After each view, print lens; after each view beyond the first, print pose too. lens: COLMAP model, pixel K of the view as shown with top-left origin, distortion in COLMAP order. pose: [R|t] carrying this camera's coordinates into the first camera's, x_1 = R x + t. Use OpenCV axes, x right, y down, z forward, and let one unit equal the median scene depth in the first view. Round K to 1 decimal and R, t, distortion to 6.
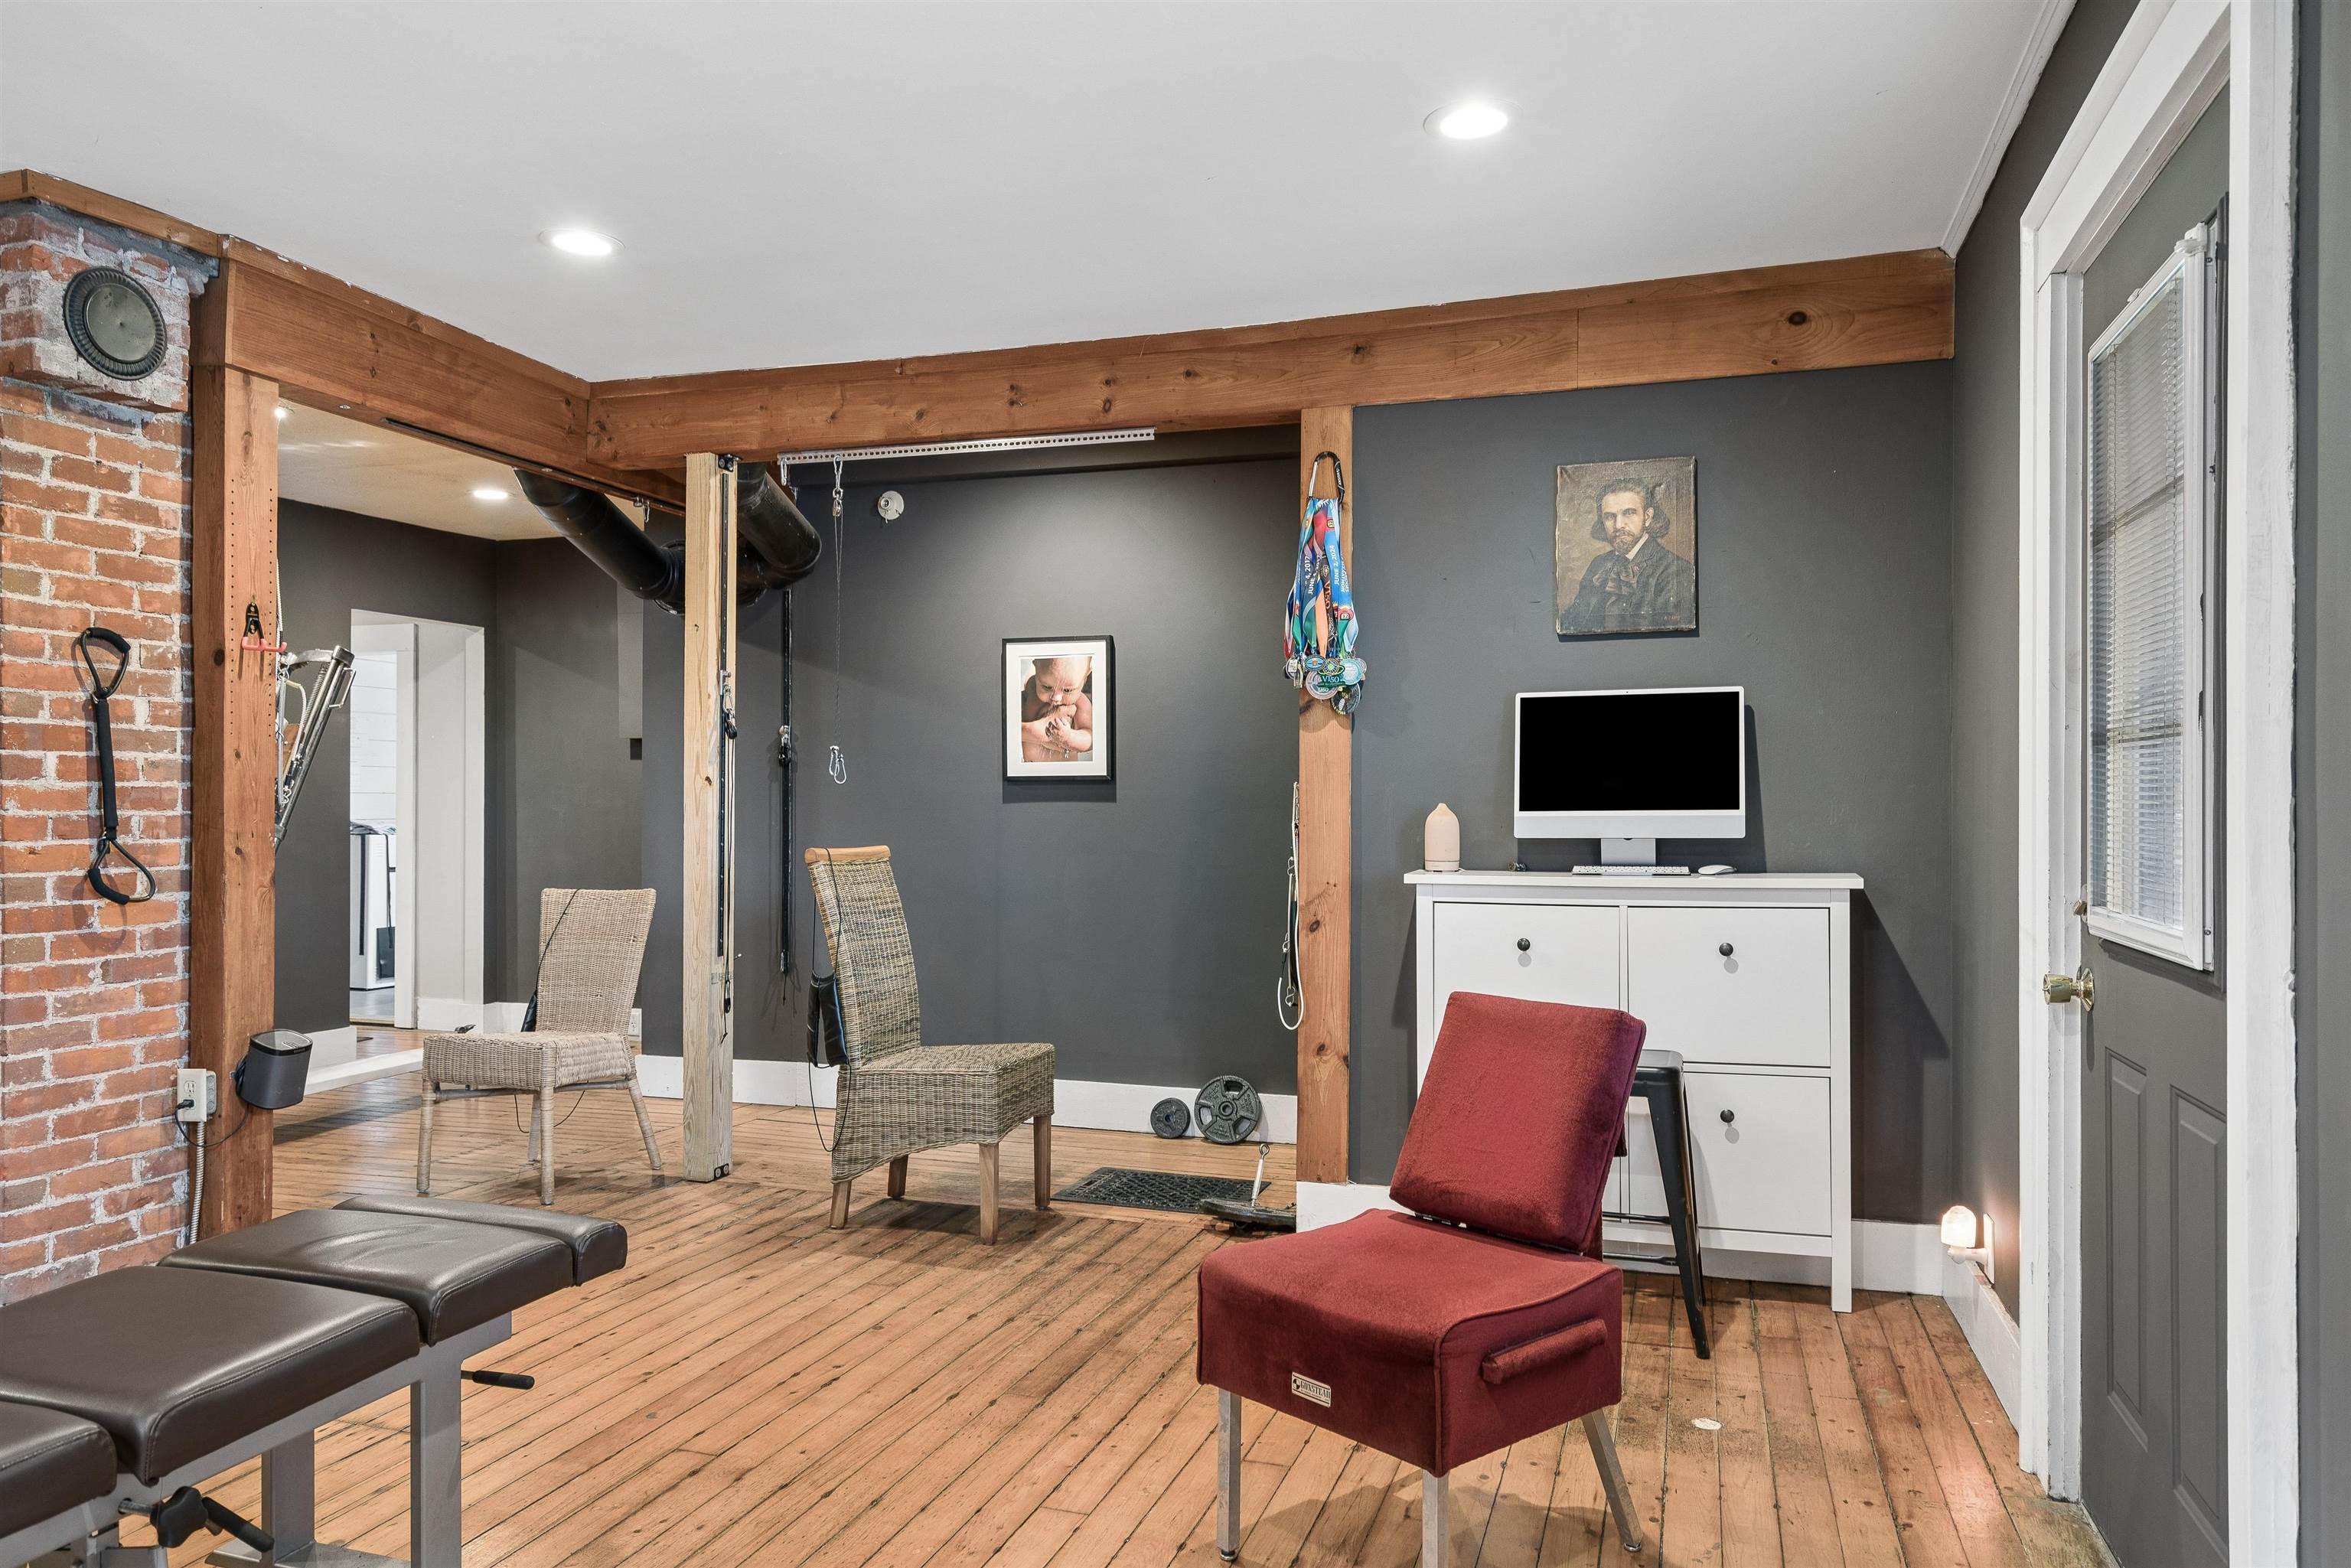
lens RADIAL K [[1586.4, 0, 1173.7], [0, 1586.4, 799.7], [0, 0, 1]] dist [0.009600, 0.000829]
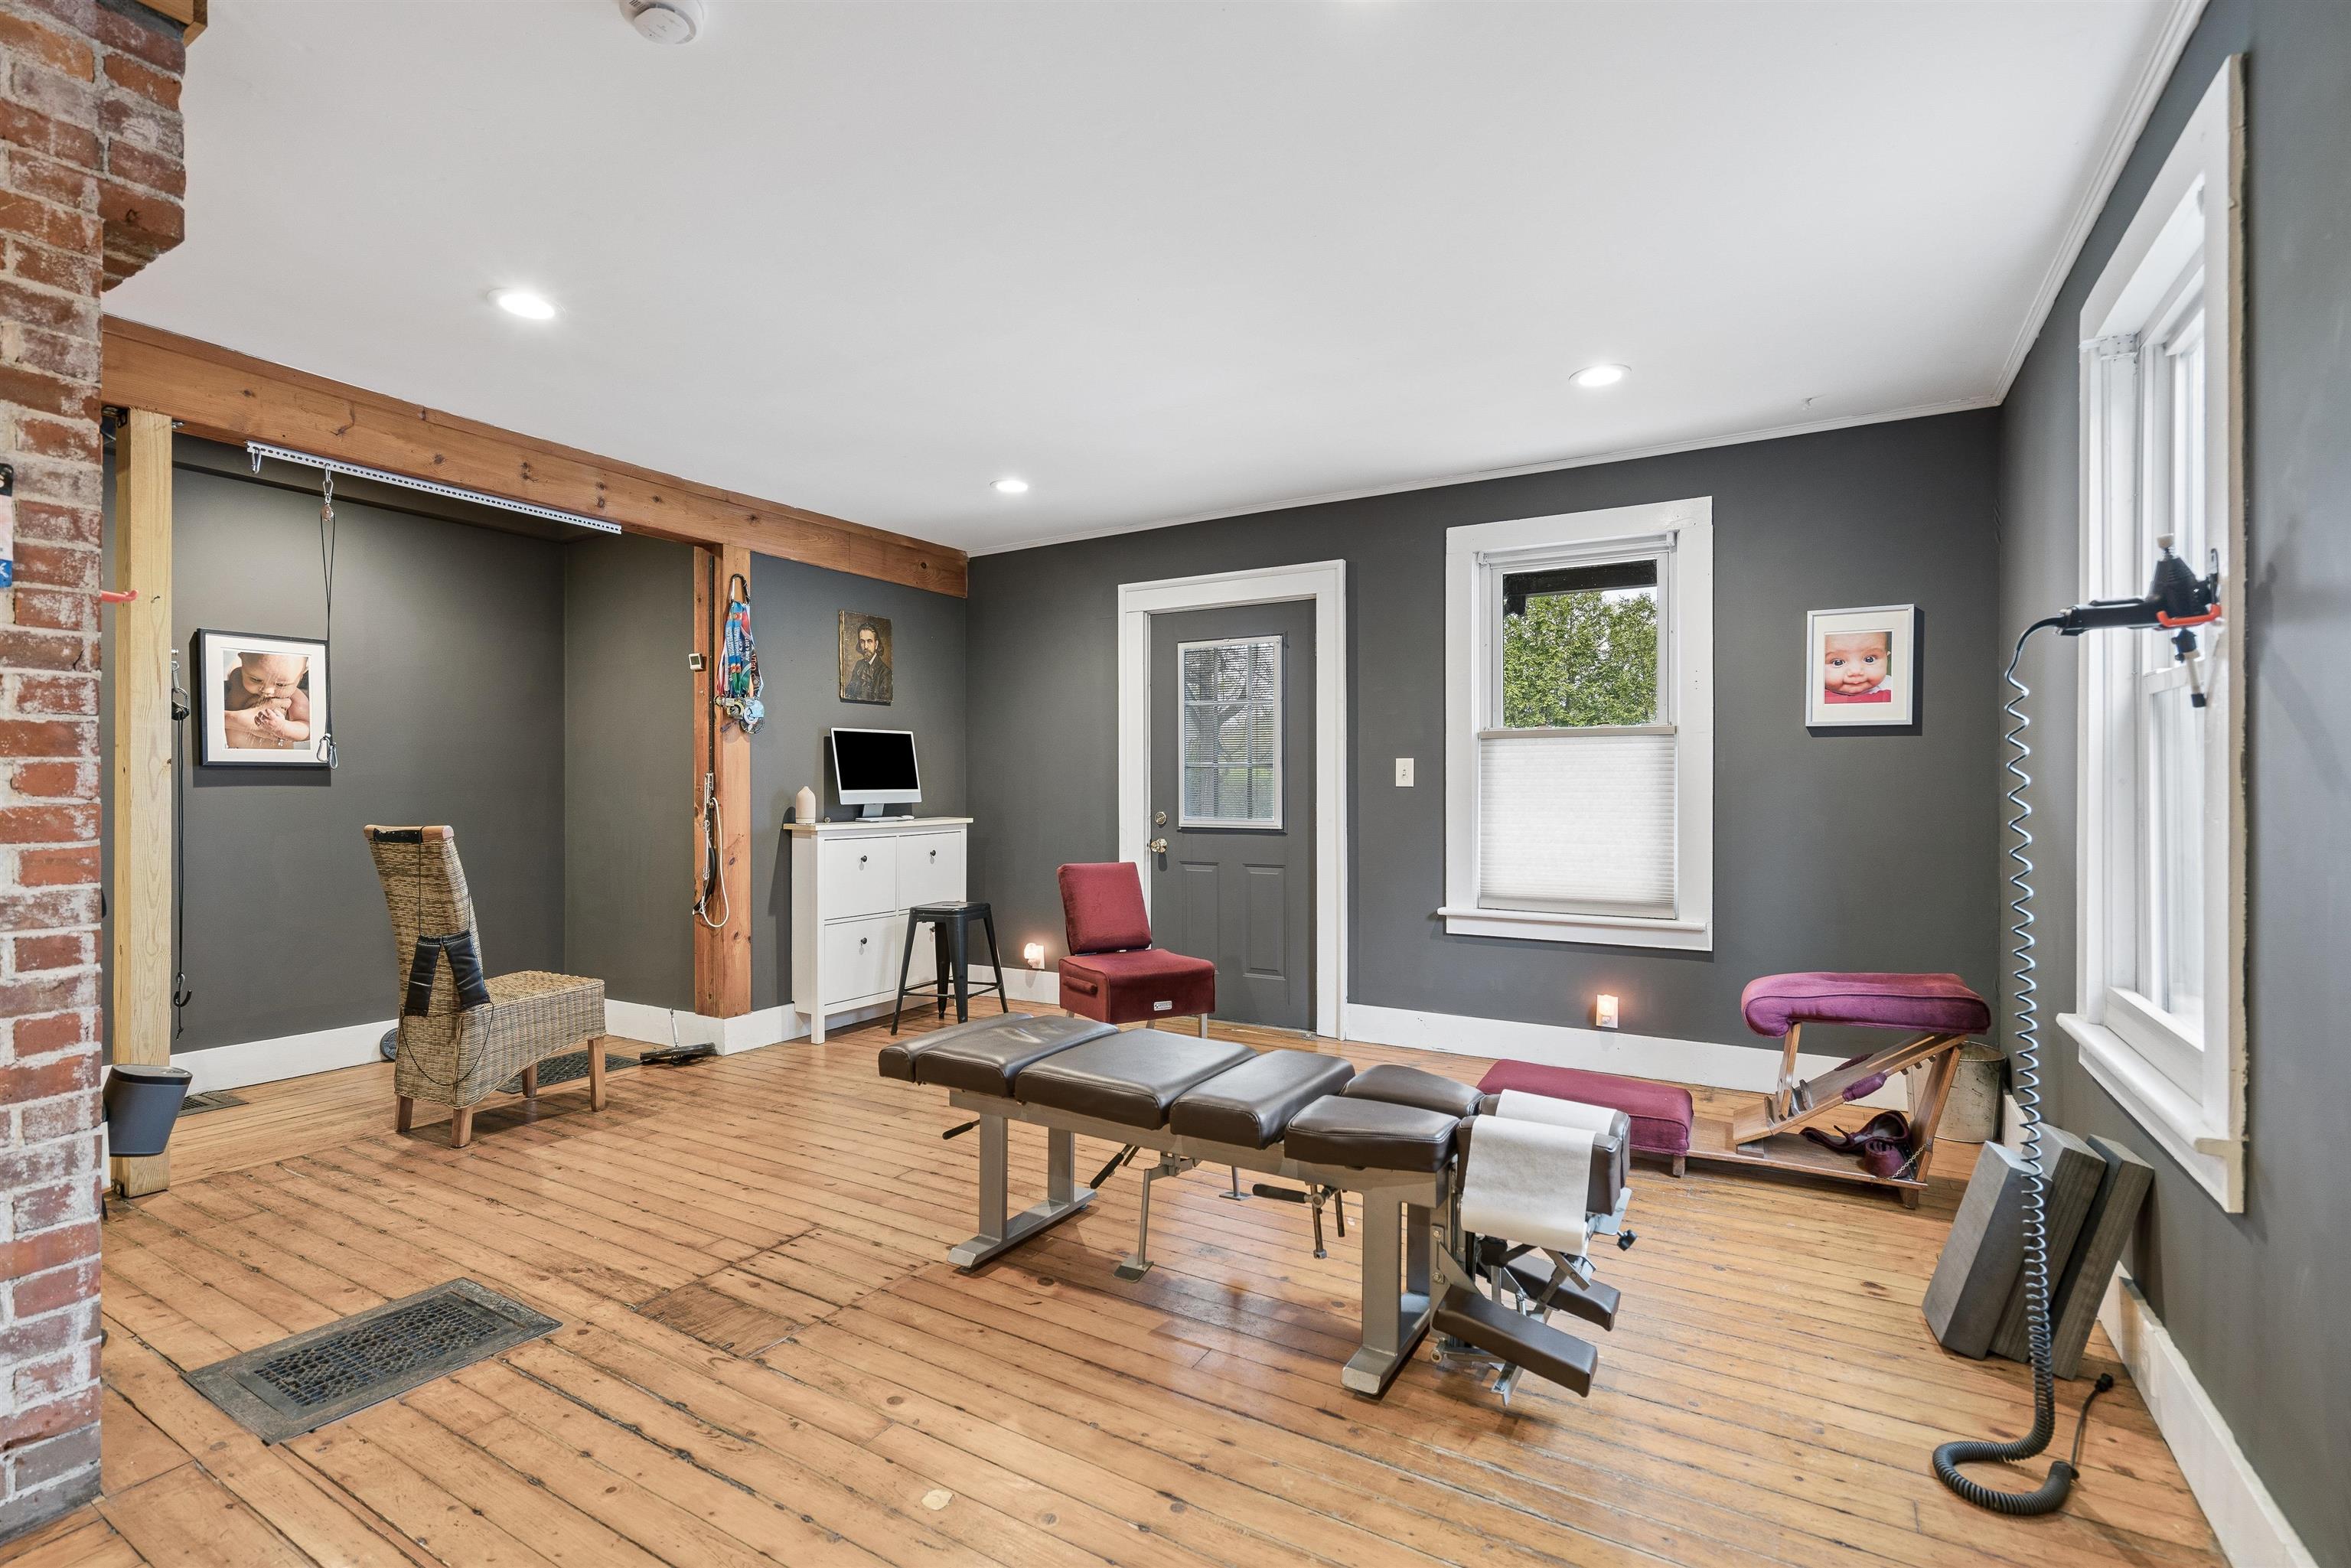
lens RADIAL K [[1070.6, 0, 1166.4], [0, 1070.6, 785.1], [0, 0, 1]] dist [-0.005461, 0.002876]
pose [[0.217546, -0.000072, 0.976050, -0.873934], [-0.001400, 0.999999, 0.000385, -0.000314], [-0.976049, -0.001450, 0.217546, 0.315100]]
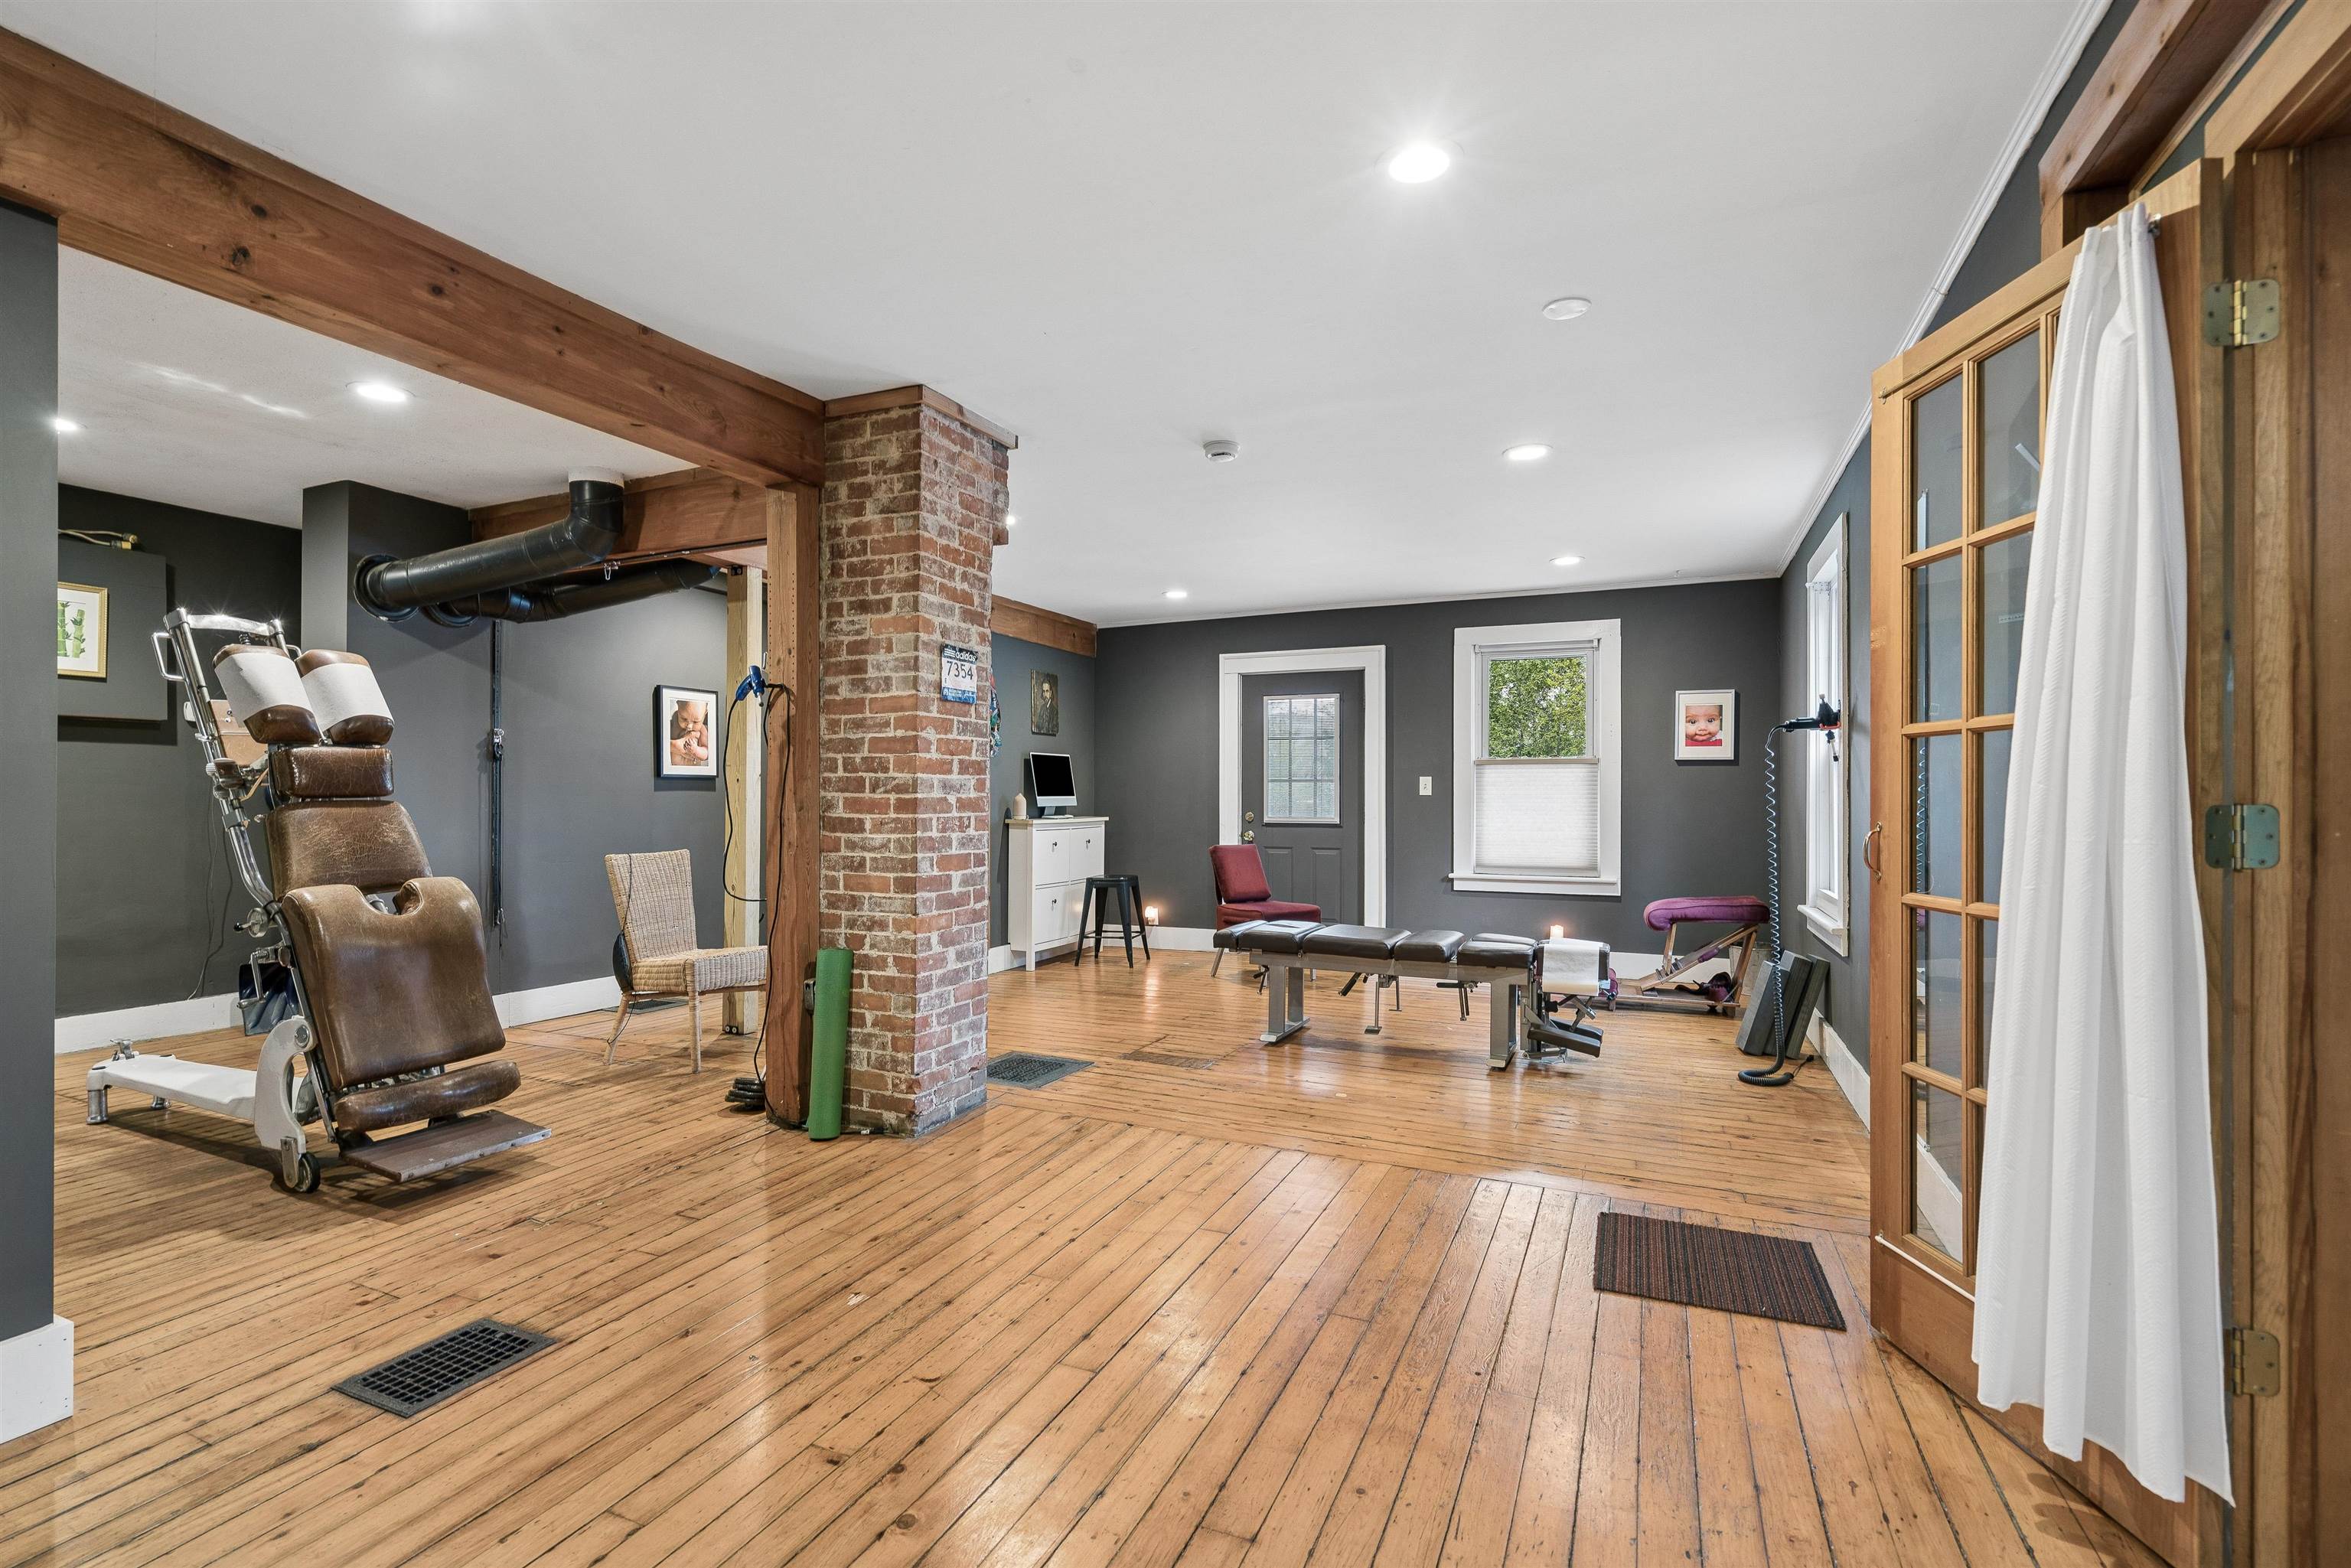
lens RADIAL K [[1070.6, 0, 1164.1], [0, 1070.6, 790.8], [0, 0, 1]] dist [-0.005461, 0.002876]
pose [[0.105282, 0.007316, 0.994415, -1.460474], [-0.005549, 0.999962, -0.006770, 0.007982], [-0.994427, -0.004805, 0.105319, 0.545078]]
